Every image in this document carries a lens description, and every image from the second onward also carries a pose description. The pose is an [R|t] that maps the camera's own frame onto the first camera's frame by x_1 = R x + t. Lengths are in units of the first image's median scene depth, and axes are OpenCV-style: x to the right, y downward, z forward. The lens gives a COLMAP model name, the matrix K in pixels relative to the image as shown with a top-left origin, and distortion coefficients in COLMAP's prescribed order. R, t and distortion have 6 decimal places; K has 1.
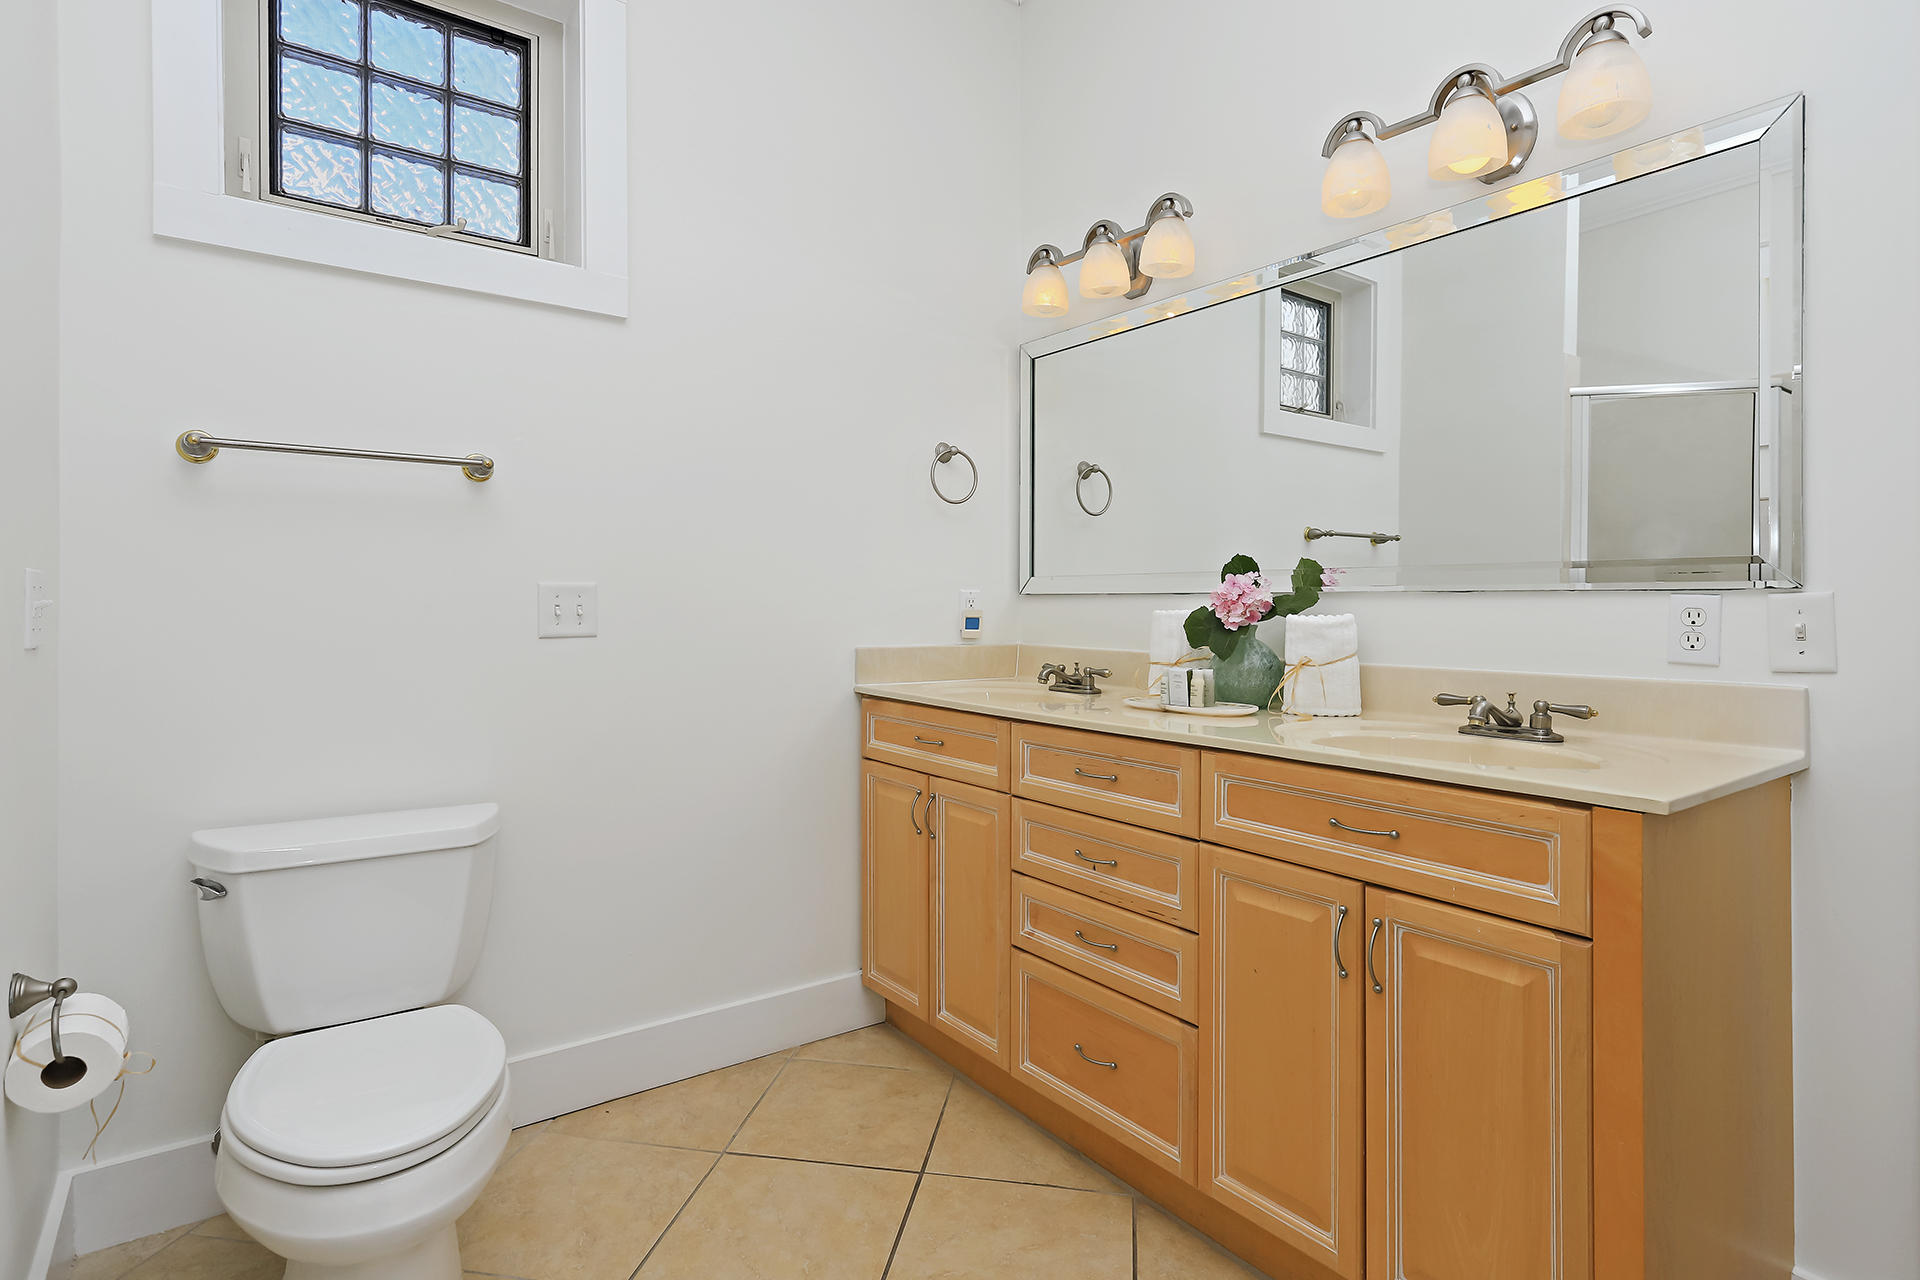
lens RADIAL K [[976.3, 0, 962.5], [0, 976.3, 602.4], [0, 0, 1]] dist [-0.001846, -0.000361]
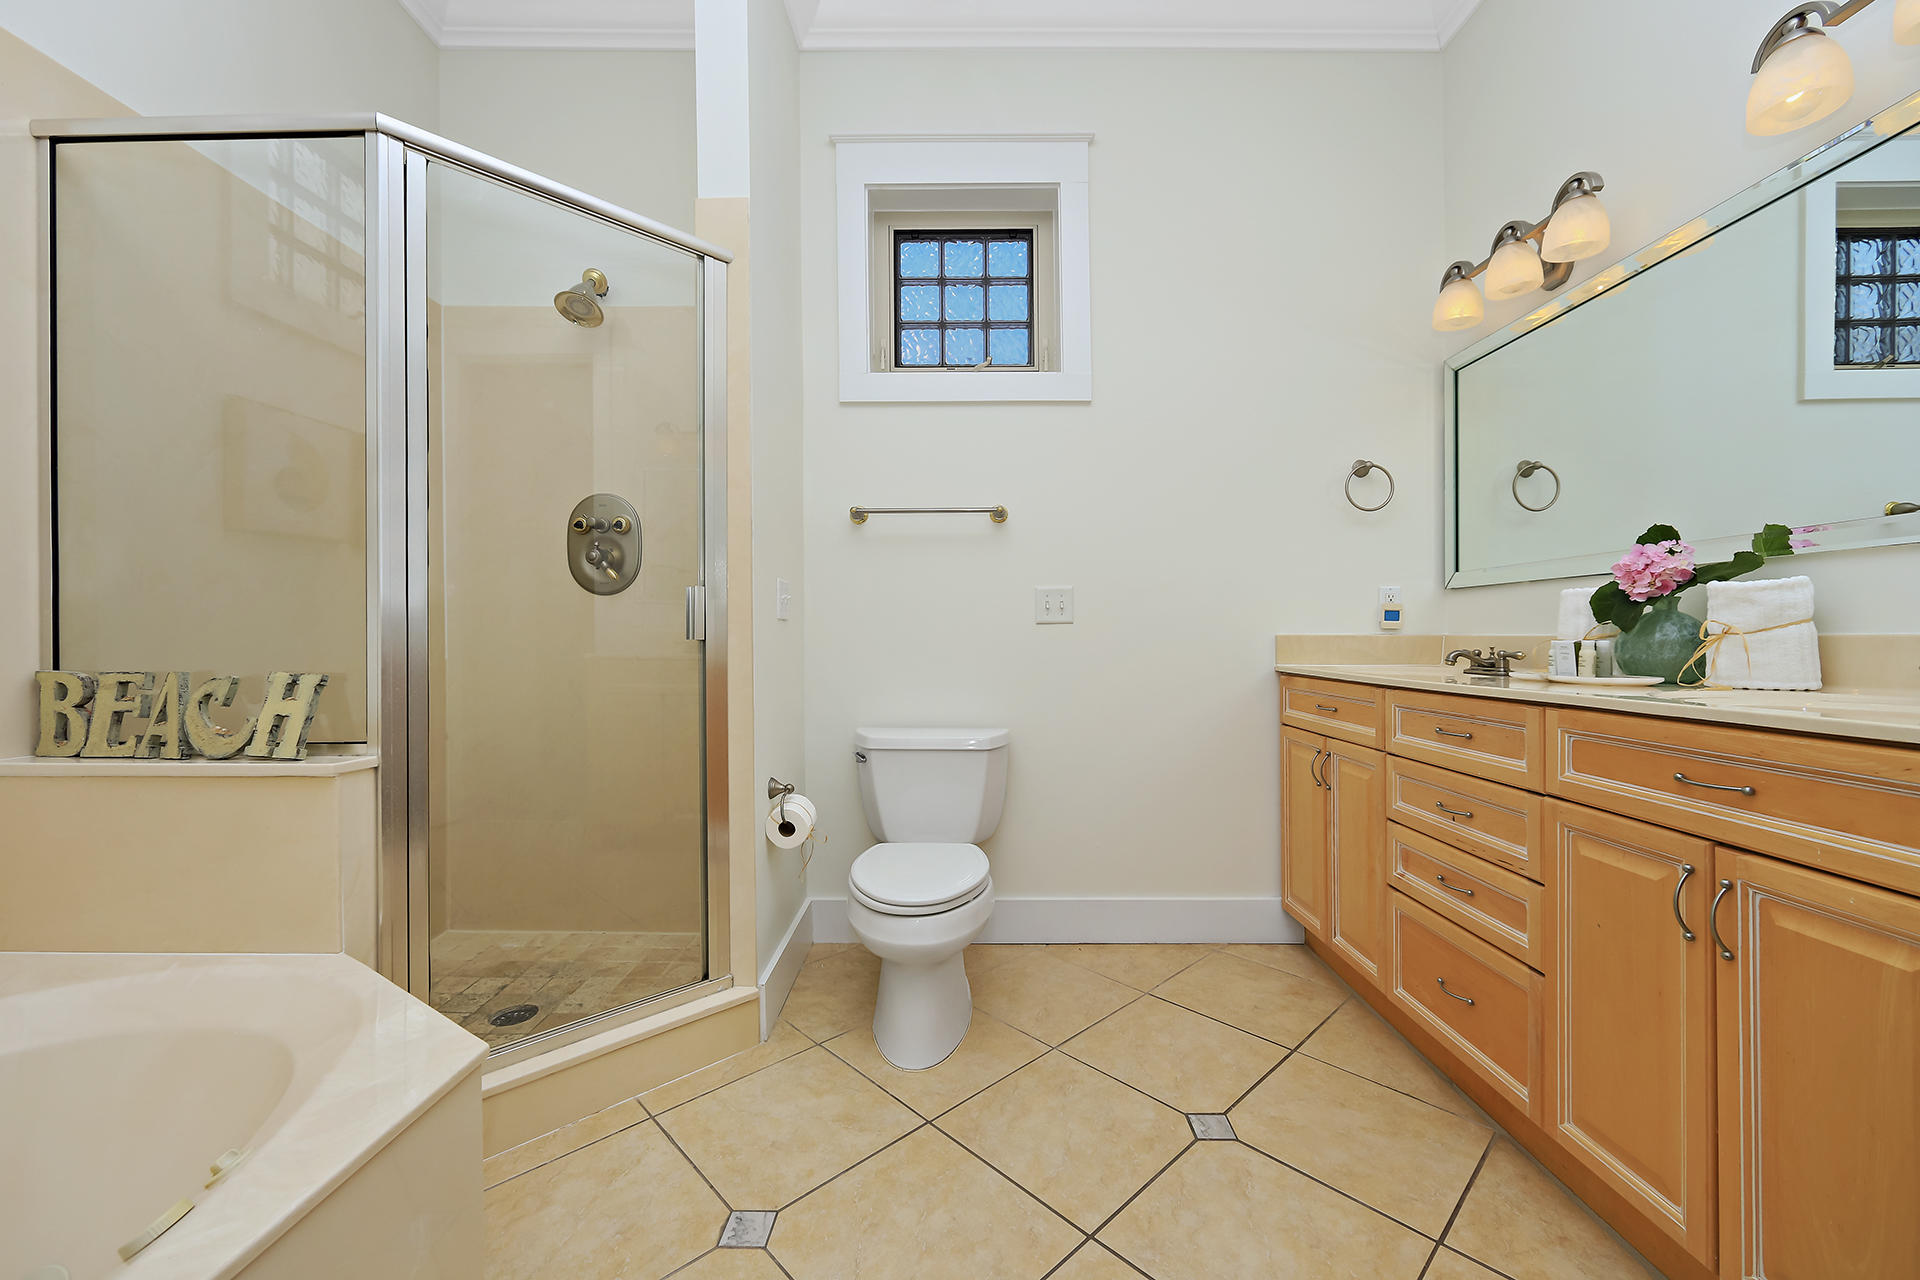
lens RADIAL K [[765.2, 0, 960.0], [0, 765.2, 640.0], [0, 0, 1]] dist [0.001569, 0.000150]
pose [[0.797283, -0.002281, -0.603602, 0.200645], [0.003909, 0.999991, 0.001384, 0.064207], [0.603593, -0.003463, 0.797285, -0.017995]]
